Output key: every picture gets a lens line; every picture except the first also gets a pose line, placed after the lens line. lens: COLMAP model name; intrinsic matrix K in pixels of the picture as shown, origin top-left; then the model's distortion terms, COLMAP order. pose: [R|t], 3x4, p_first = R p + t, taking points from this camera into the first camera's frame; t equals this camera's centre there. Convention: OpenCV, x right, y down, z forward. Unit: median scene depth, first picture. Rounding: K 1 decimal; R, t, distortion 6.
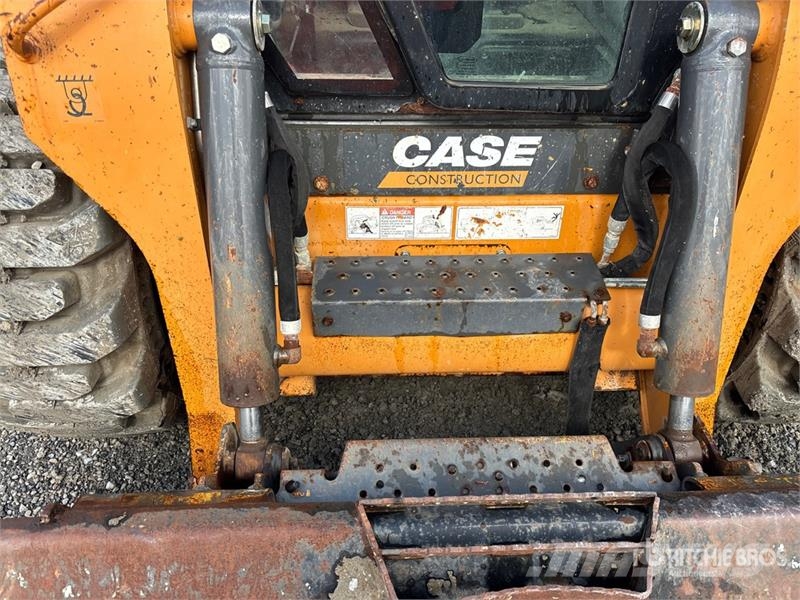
lens RADIAL K [[601.9, 0, 396.2], [0, 601.9, 292.2], [0, 0, 1]] dist [0.058523, -0.082056]
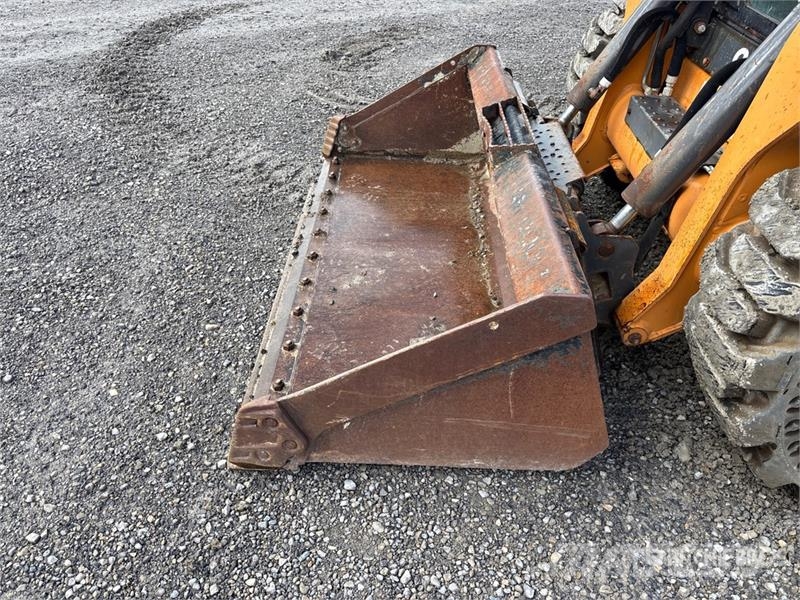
lens RADIAL K [[599.2, 0, 400.0], [0, 599.2, 300.0], [0, 0, 1]] dist [0.003647, 0.004343]
pose [[-0.075171, 0.582397, -0.809421, 1.682267], [-0.685181, 0.559577, 0.466262, 0.002286], [0.724484, 0.589649, 0.356983, 0.182338]]
